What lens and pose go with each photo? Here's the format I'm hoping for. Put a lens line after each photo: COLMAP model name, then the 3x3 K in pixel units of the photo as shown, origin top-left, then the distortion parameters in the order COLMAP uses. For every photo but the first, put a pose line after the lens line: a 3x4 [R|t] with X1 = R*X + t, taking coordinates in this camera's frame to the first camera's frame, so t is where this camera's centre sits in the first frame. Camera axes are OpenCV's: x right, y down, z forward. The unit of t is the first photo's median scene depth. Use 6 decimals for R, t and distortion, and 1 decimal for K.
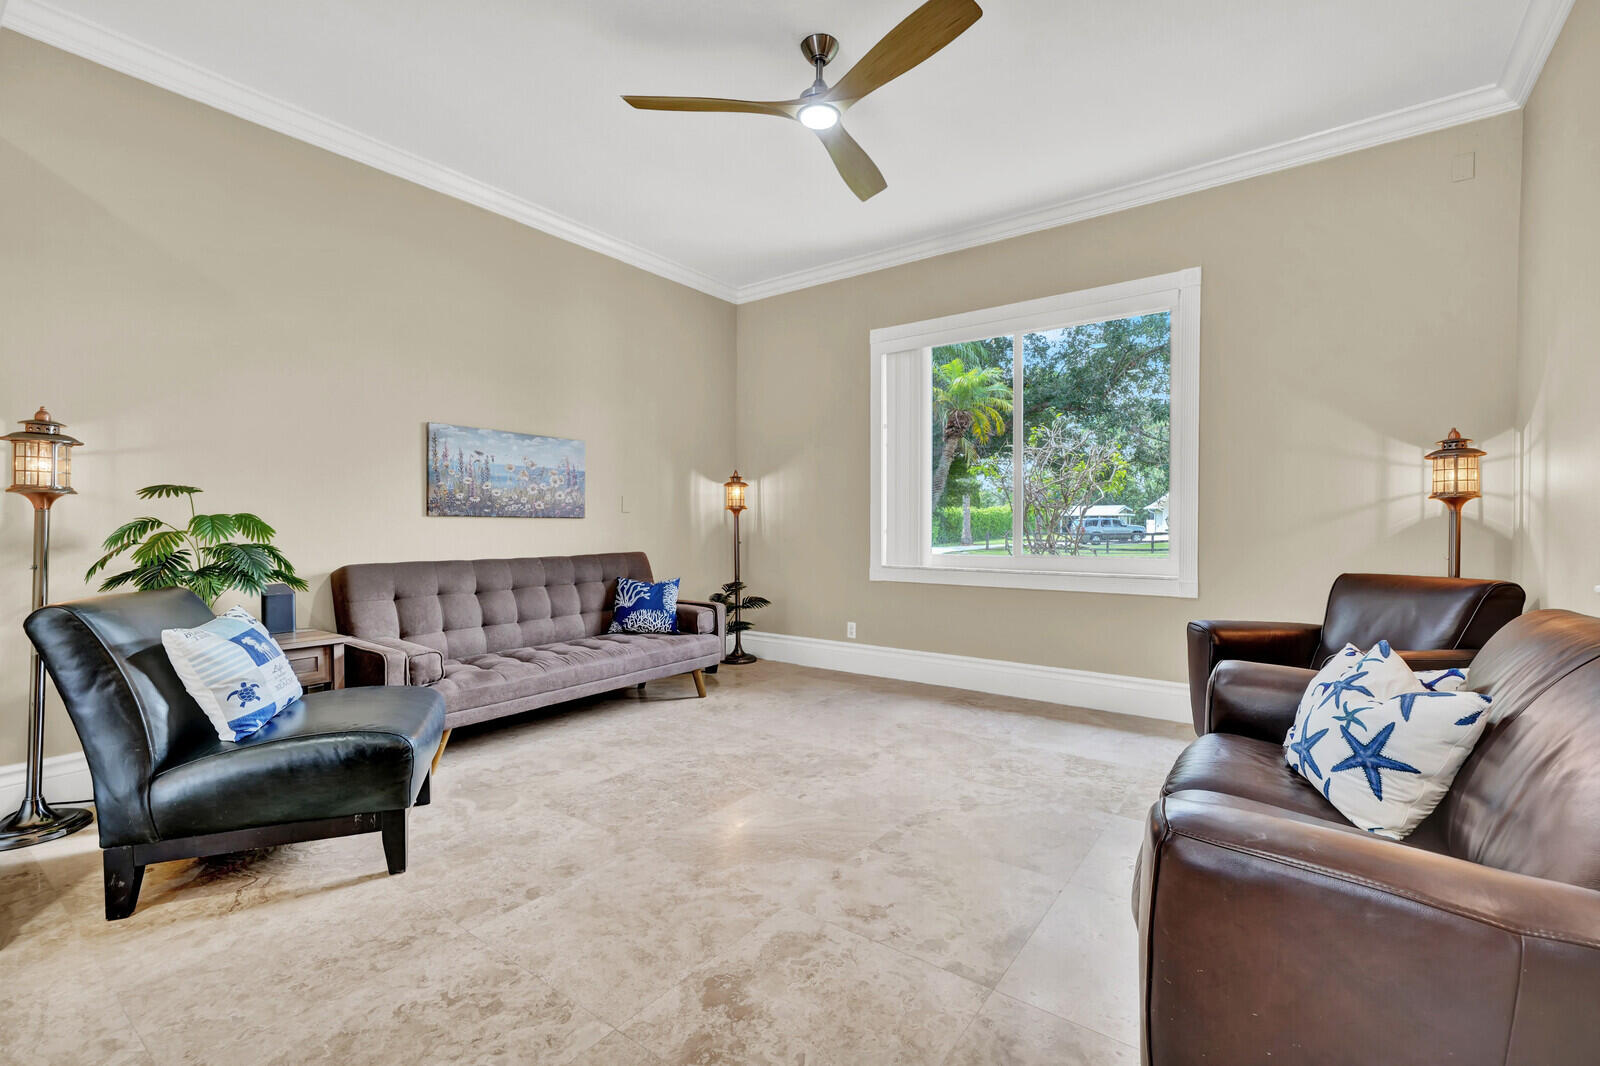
lens RADIAL K [[697.8, 0, 797.3], [0, 697.8, 535.7], [0, 0, 1]] dist [0.005627, 0.000563]
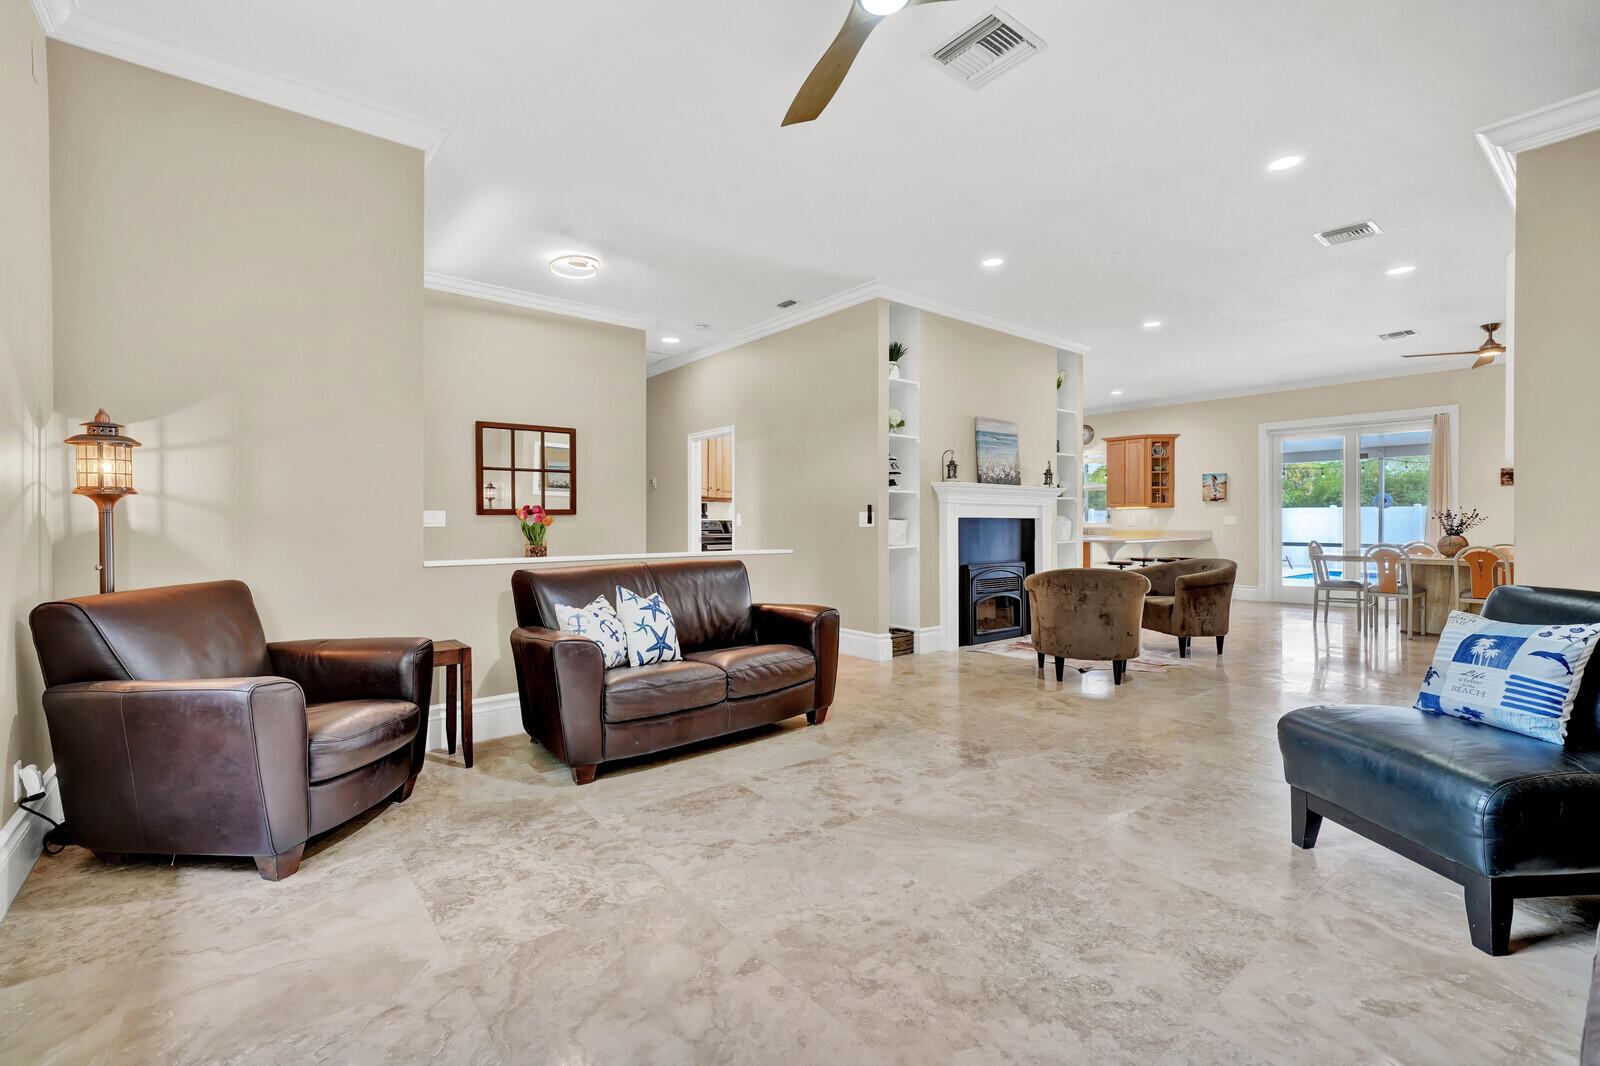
lens RADIAL K [[701.2, 0, 803.2], [0, 701.2, 516.1], [0, 0, 1]] dist [0.004113, 0.000469]
pose [[-0.969314, 0.002928, 0.245807, -0.063490], [0.005466, 0.999939, 0.009645, -0.031448], [-0.245763, 0.010692, -0.969271, 1.573824]]
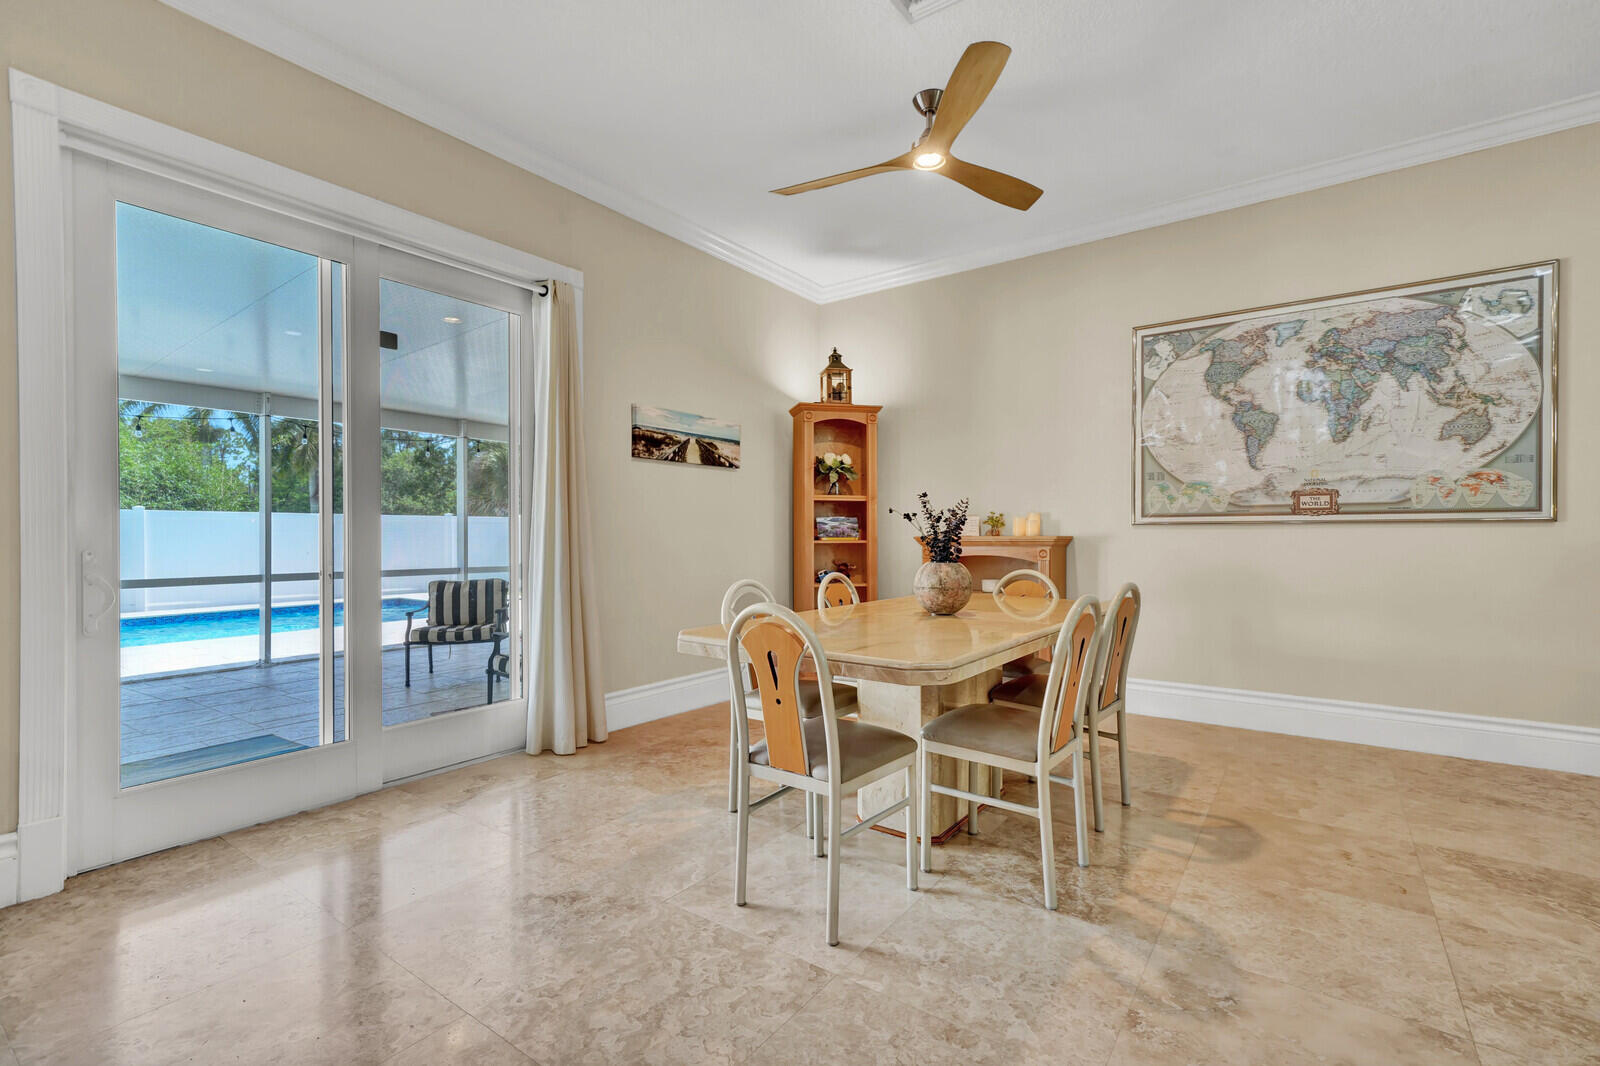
lens RADIAL K [[712.4, 0, 777.7], [0, 712.4, 536.5], [0, 0, 1]] dist [-0.002051, -0.000556]
pose [[0.017924, 0.004733, -0.999828, -0.570302], [-0.010987, 0.999929, 0.004537, 0.029194], [0.999779, 0.010904, 0.017975, -1.266125]]
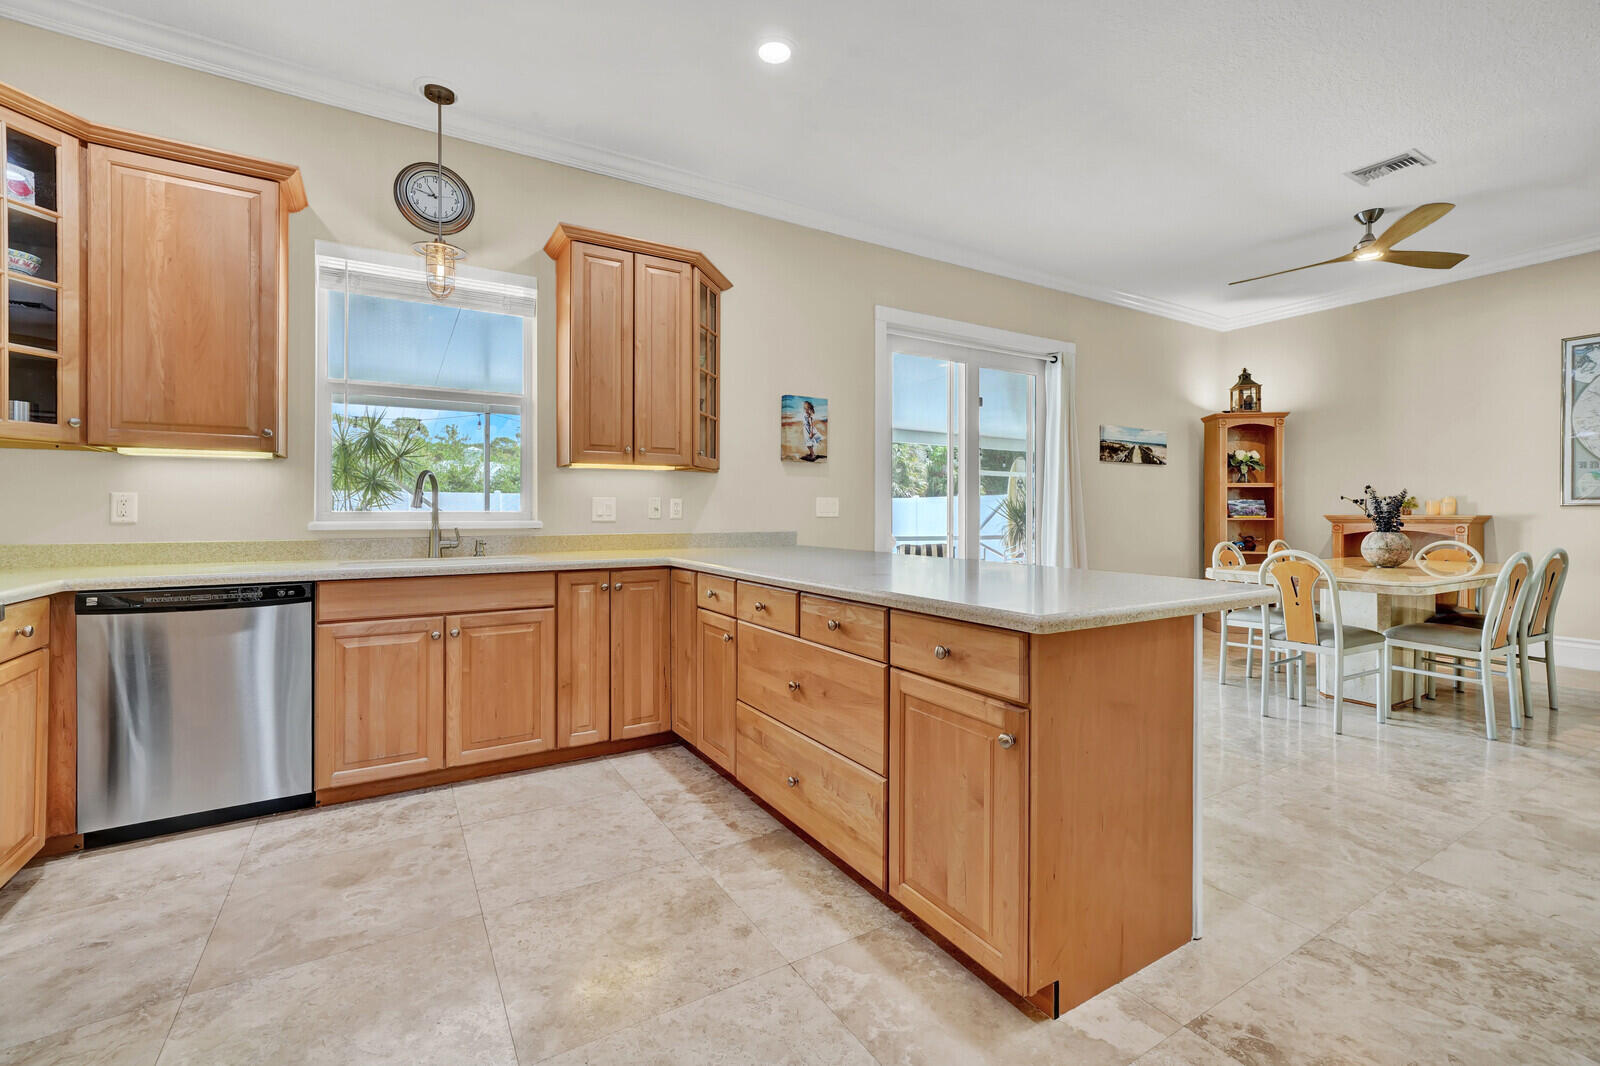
lens RADIAL K [[663.2, 0, 781.0], [0, 663.2, 514.3], [0, 0, 1]] dist [-0.007518, 0.000275]
pose [[-0.381136, 0.002073, -0.924517, 0.119469], [-0.012736, 0.999891, 0.007493, 0.035881], [0.924431, 0.014630, -0.381068, -1.625160]]
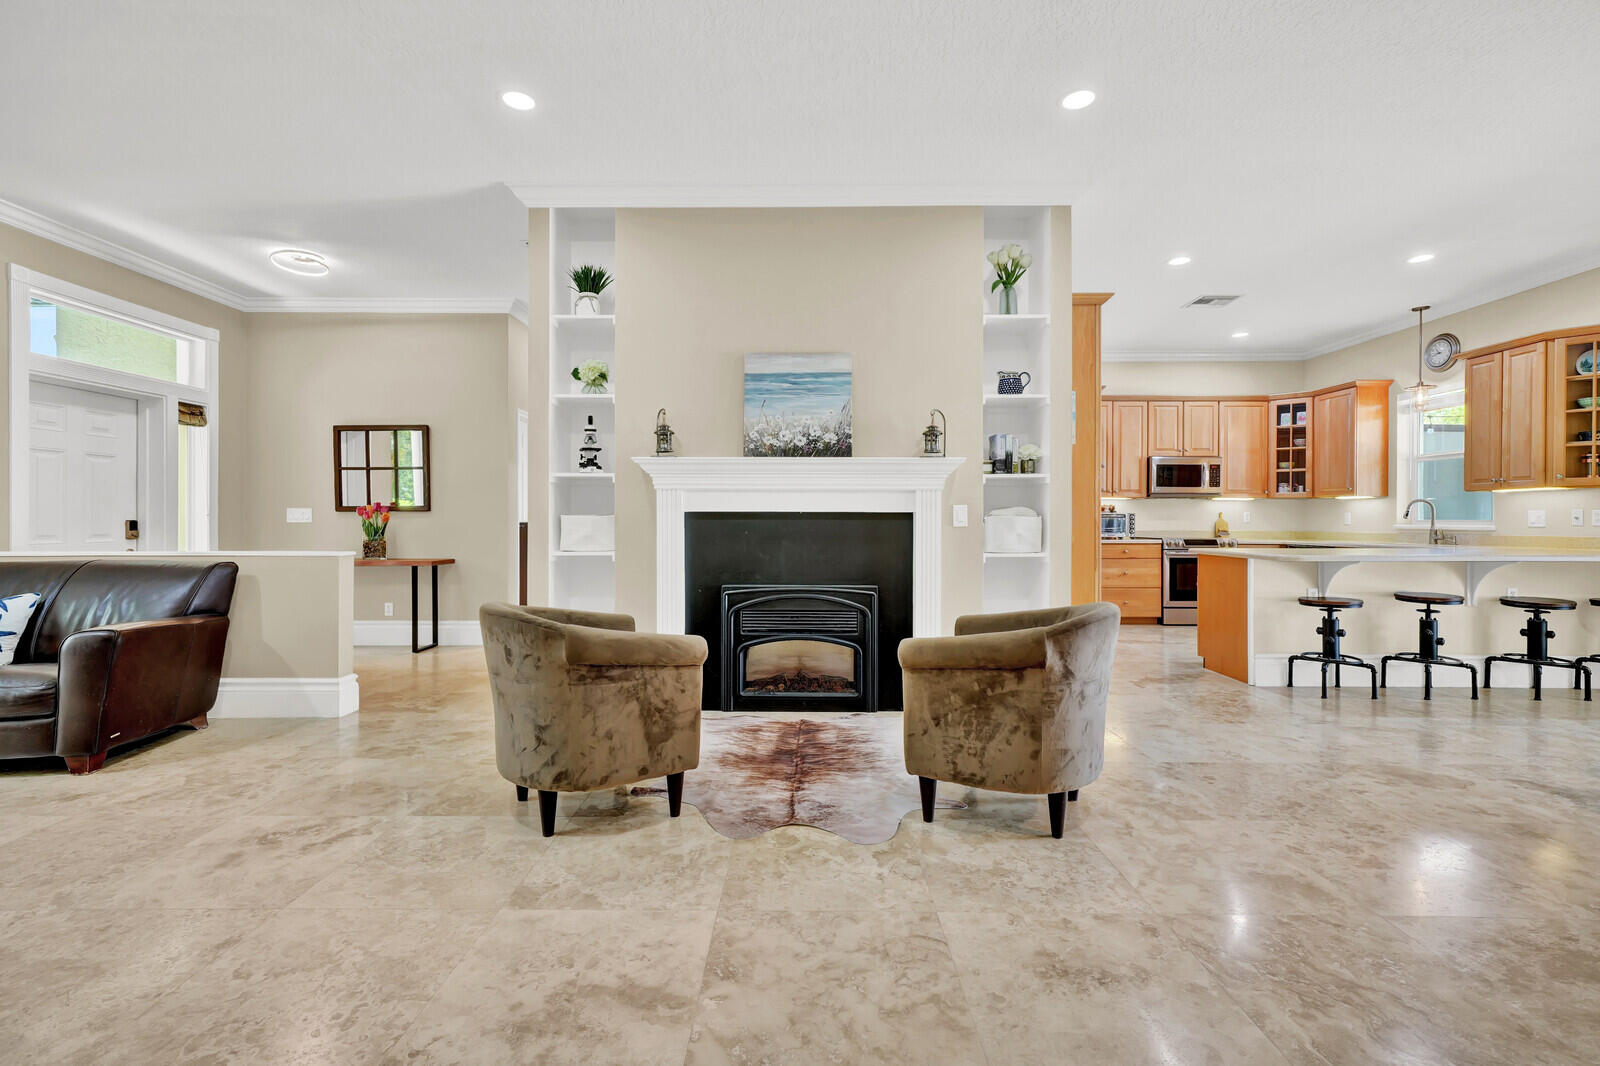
lens RADIAL K [[694.3, 0, 797.2], [0, 694.3, 521.9], [0, 0, 1]] dist [0.009191, 0.000418]
pose [[-0.590053, -0.002904, 0.807359, -1.135295], [0.014108, 0.999804, 0.013907, -0.002308], [-0.807241, 0.019596, -0.589897, 0.161943]]
